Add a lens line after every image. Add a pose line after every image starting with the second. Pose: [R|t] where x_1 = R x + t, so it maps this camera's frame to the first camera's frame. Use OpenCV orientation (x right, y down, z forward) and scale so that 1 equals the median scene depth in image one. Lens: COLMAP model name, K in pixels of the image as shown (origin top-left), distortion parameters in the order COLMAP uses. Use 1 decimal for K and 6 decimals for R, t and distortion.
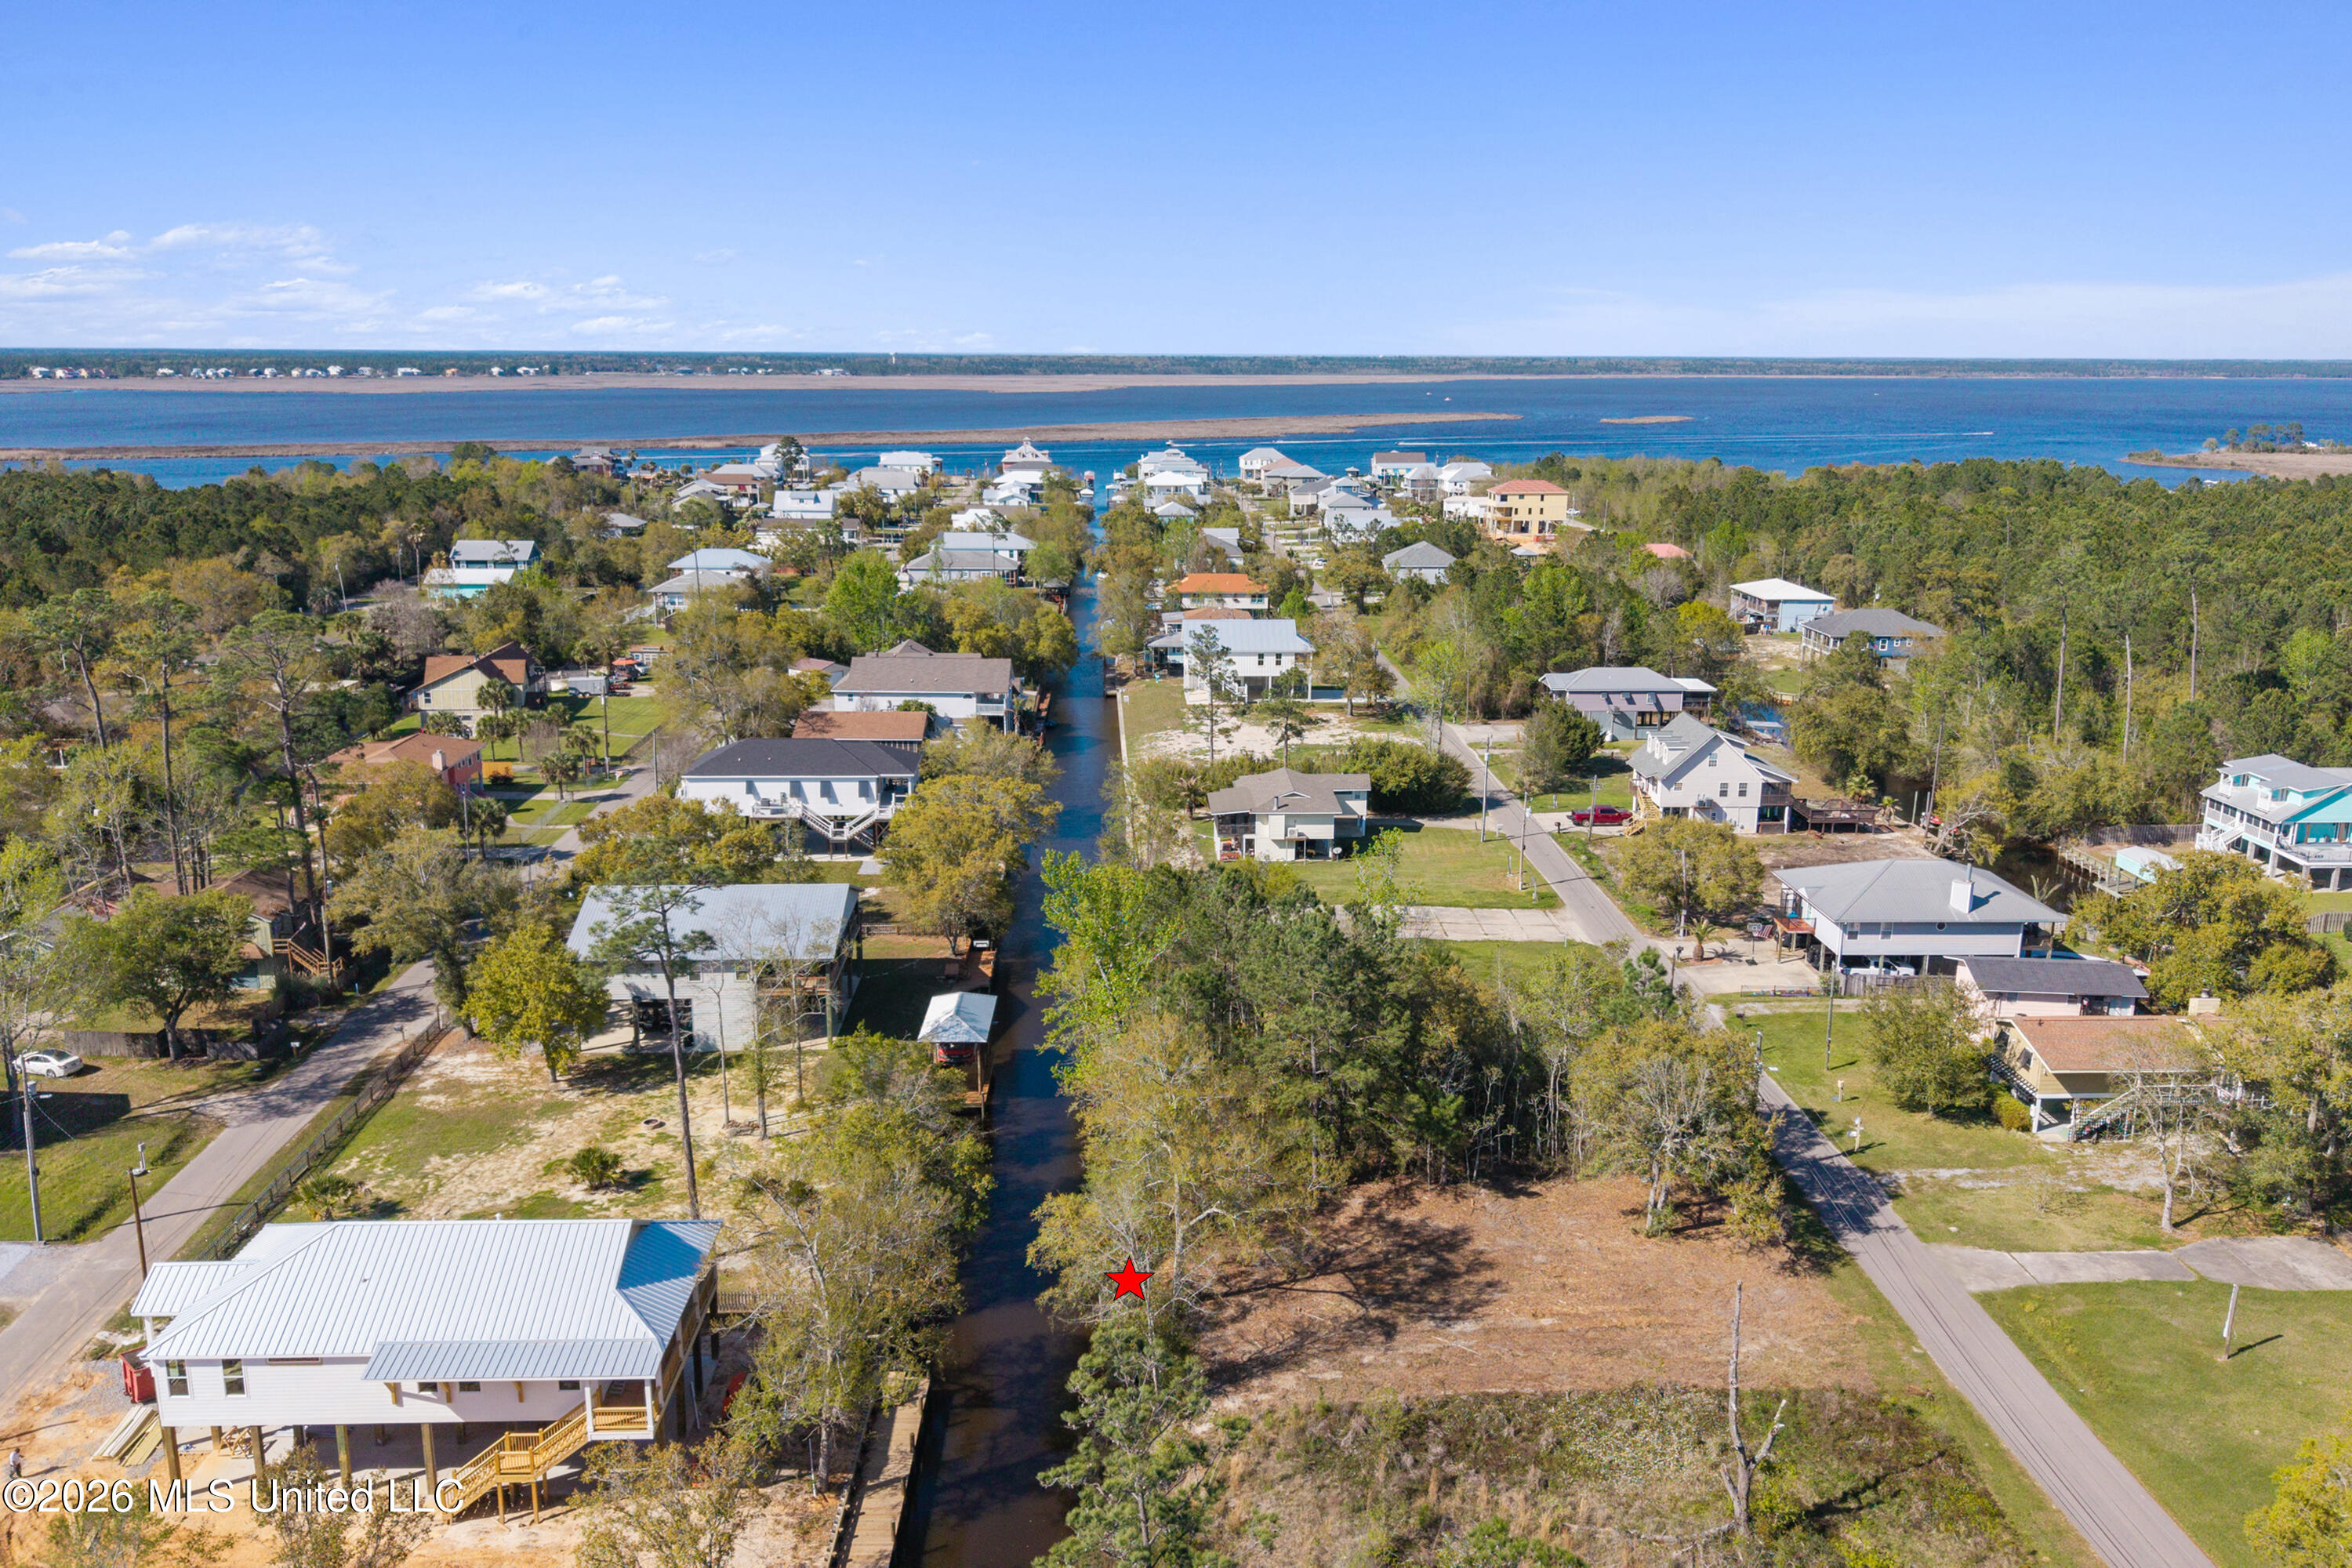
lens RADIAL K [[1830.1, 0, 1176.9], [0, 1830.1, 778.4], [0, 0, 1]] dist [0.174926, -0.448623]
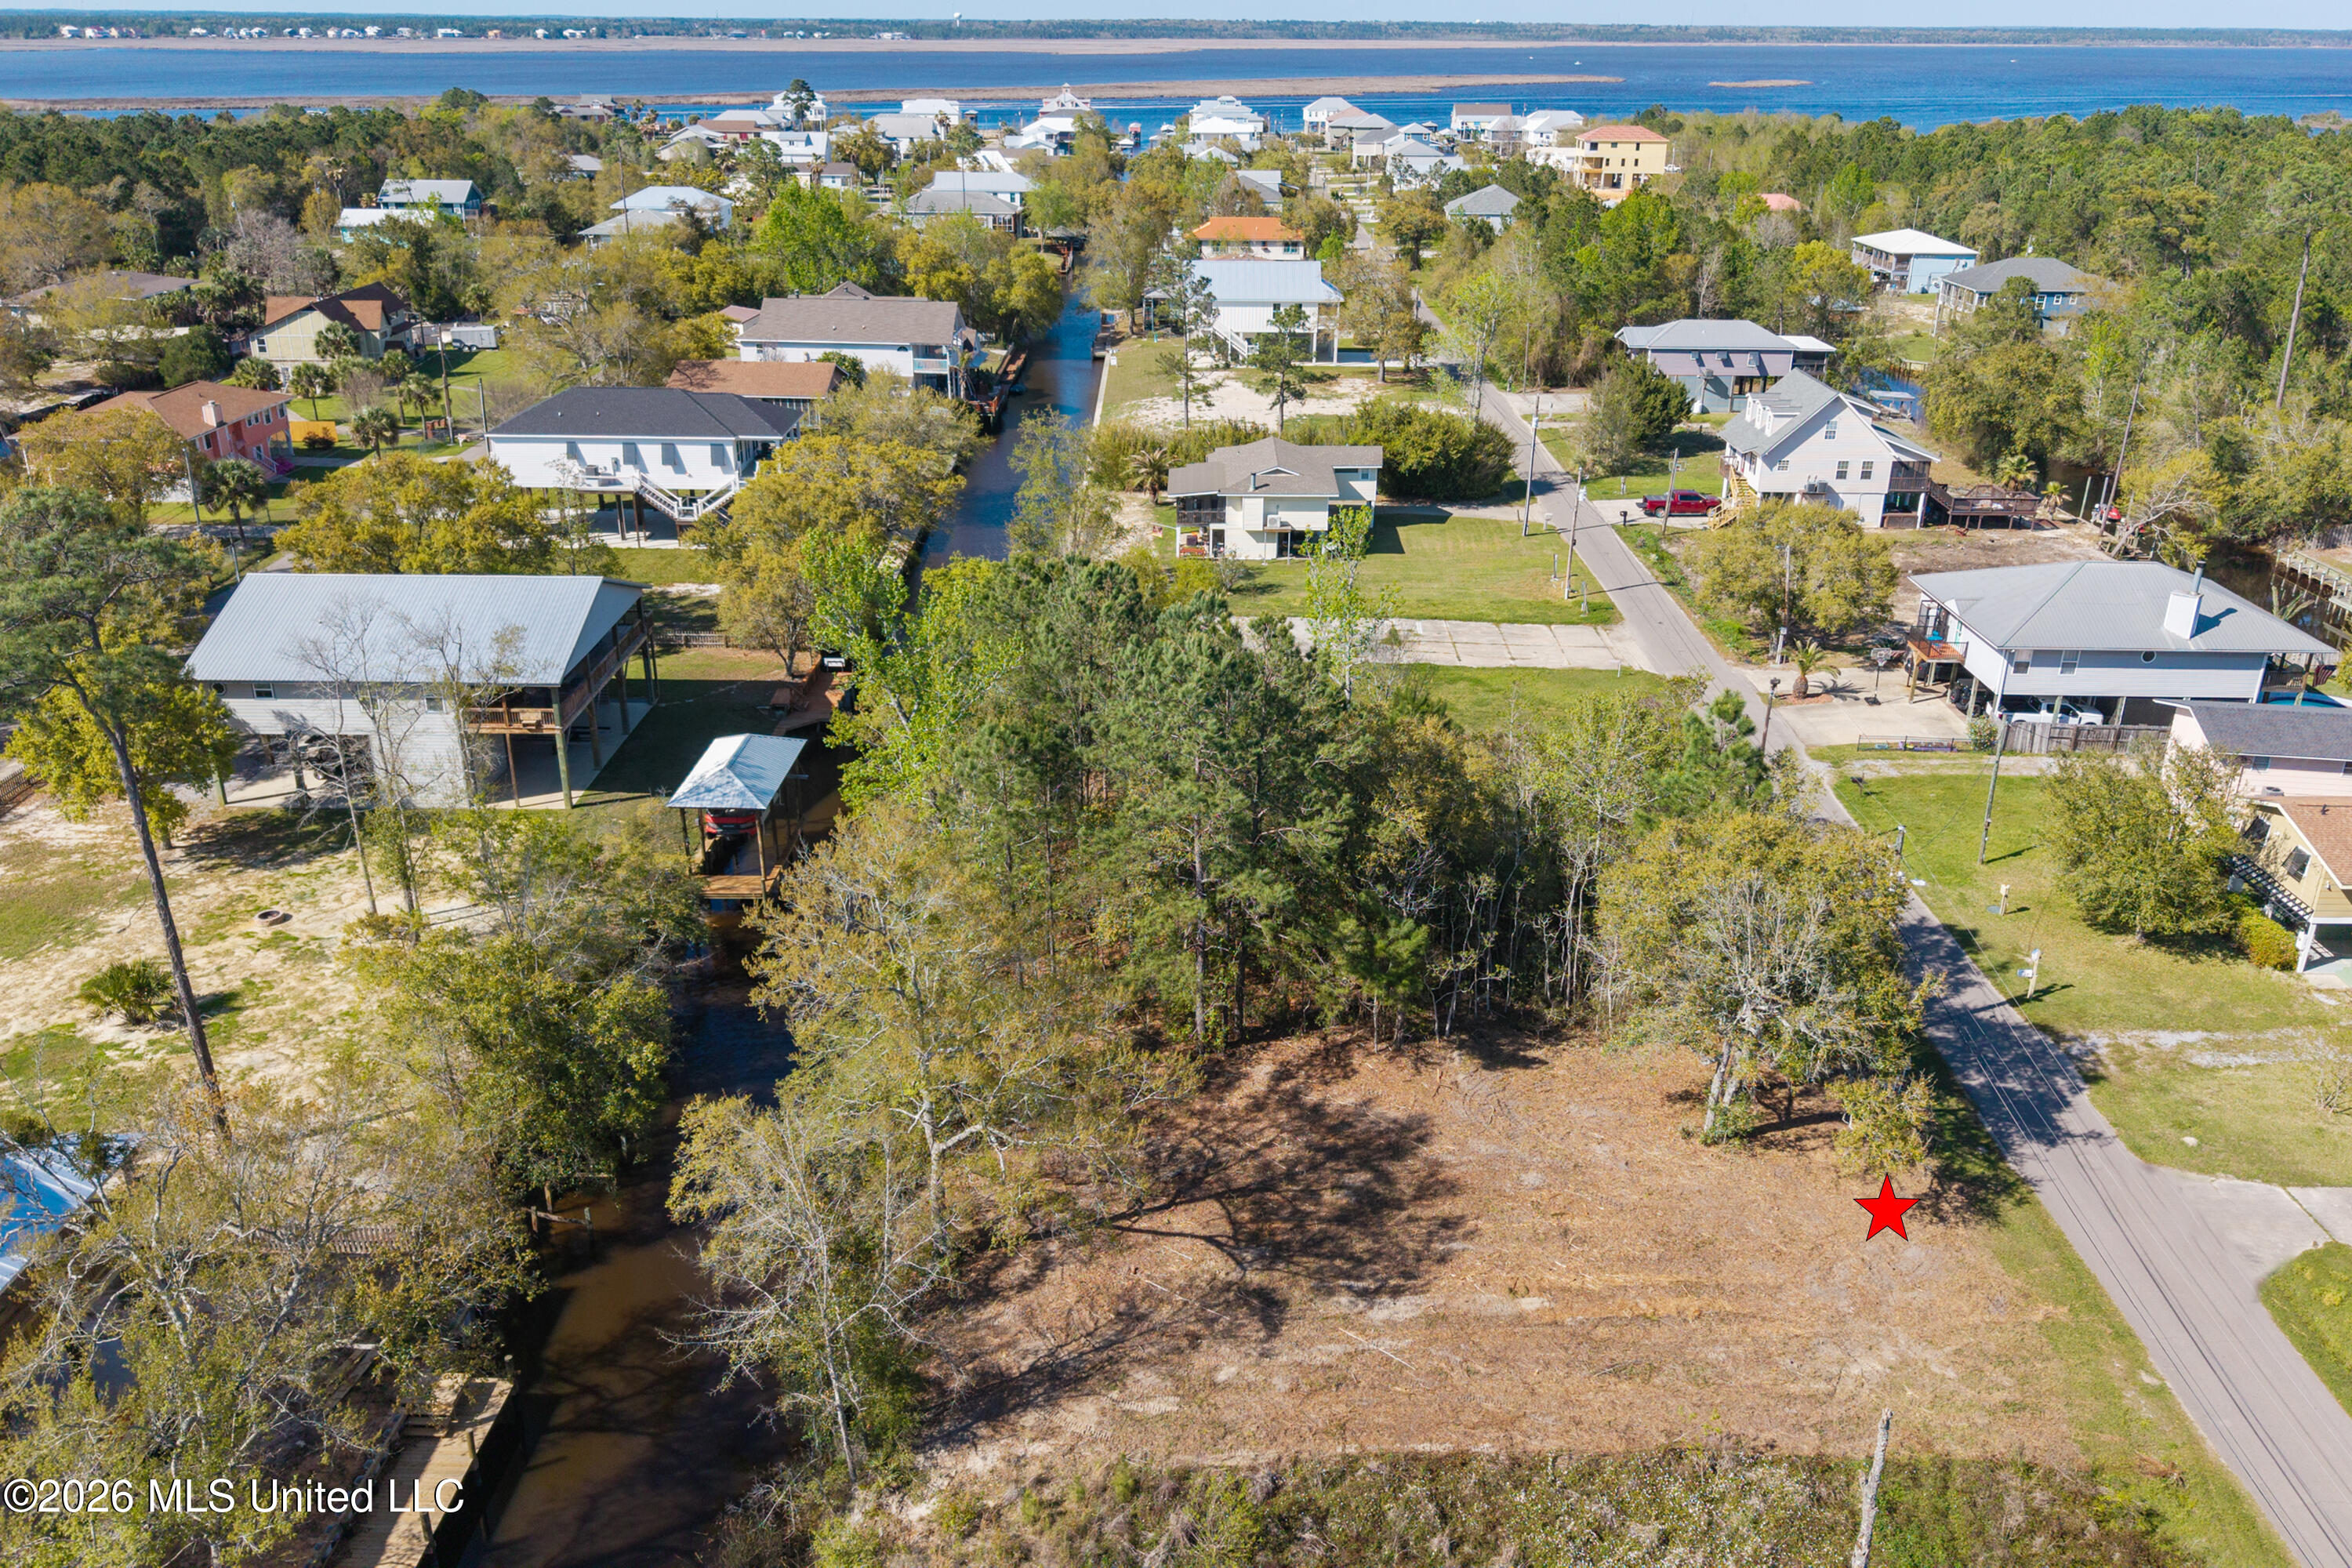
lens RADIAL K [[1788.9, 0, 1214.6], [0, 1788.9, 782.6], [0, 0, 1]] dist [0.049108, -0.067274]
pose [[0.999484, 0.017054, -0.027211, 0.058292], [-0.012339, 0.986238, 0.164870, 0.014108], [0.029648, -0.164449, 0.985940, 0.237655]]
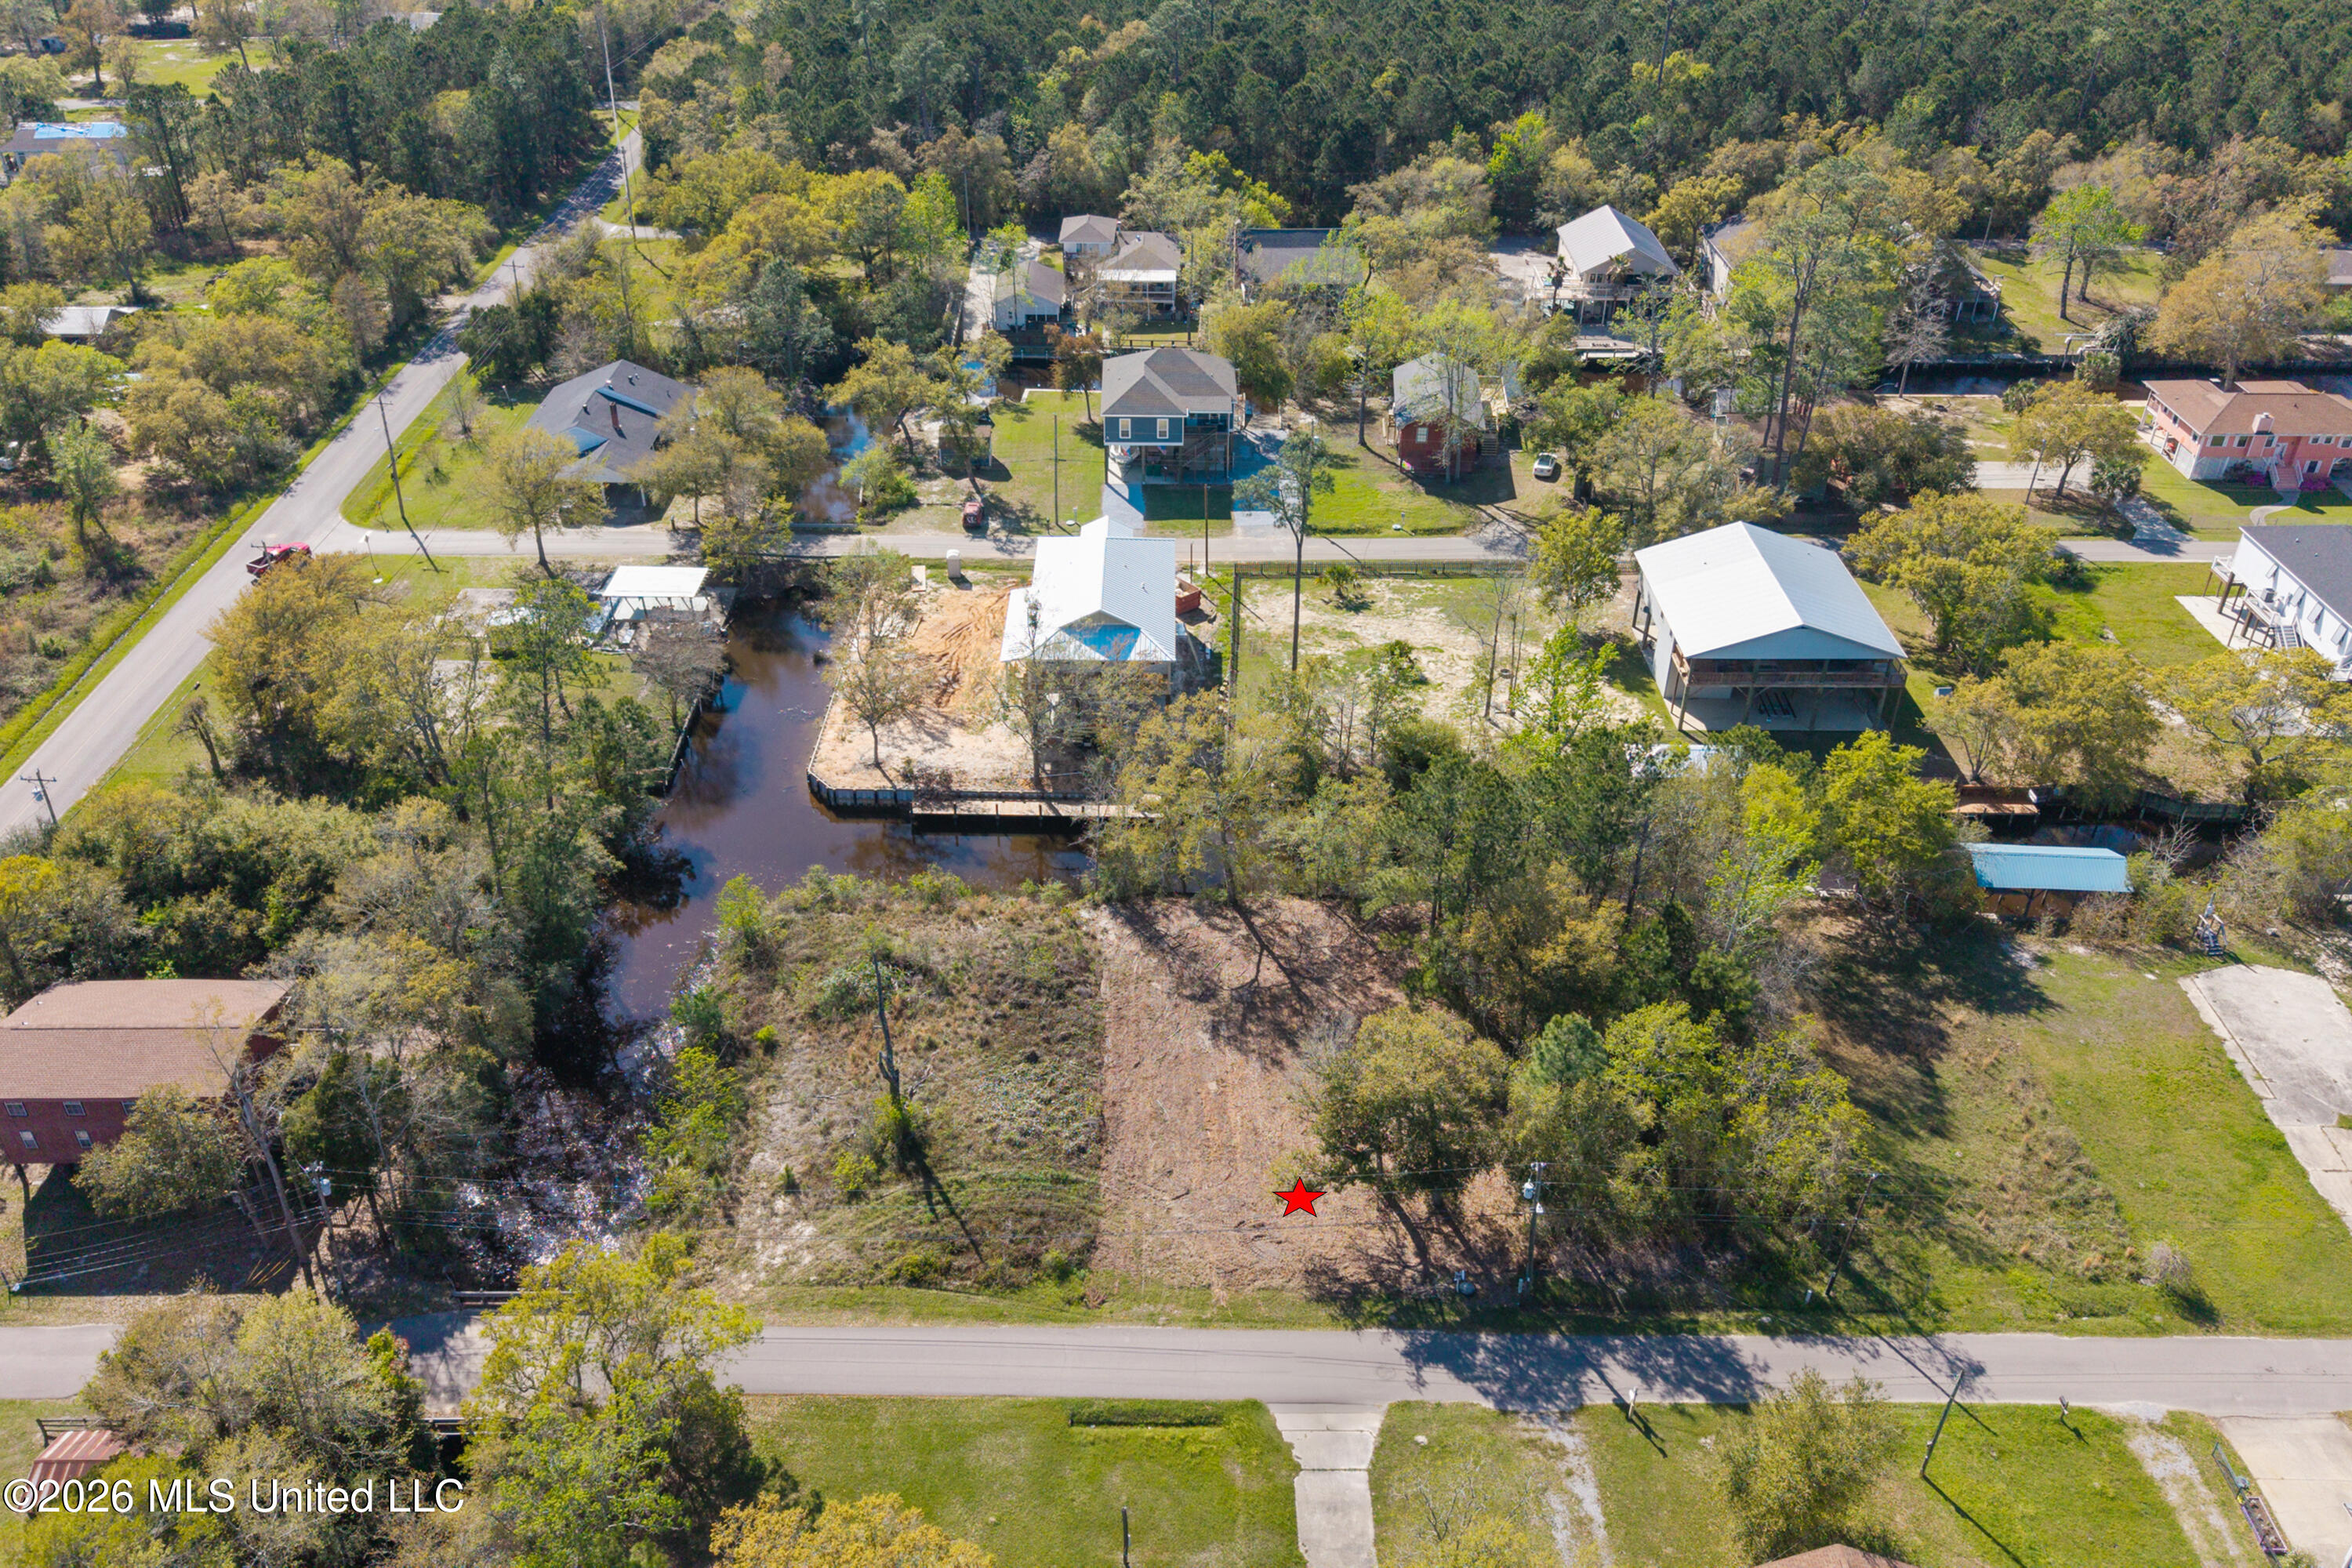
lens RADIAL K [[1830.1, 0, 1176.9], [0, 1830.1, 778.4], [0, 0, 1]] dist [0.174926, -0.448623]
pose [[-0.016436, 0.536100, -0.843994, 0.594989], [-0.237456, 0.817866, 0.524128, -0.264263], [0.971259, 0.209026, 0.113858, 0.433946]]
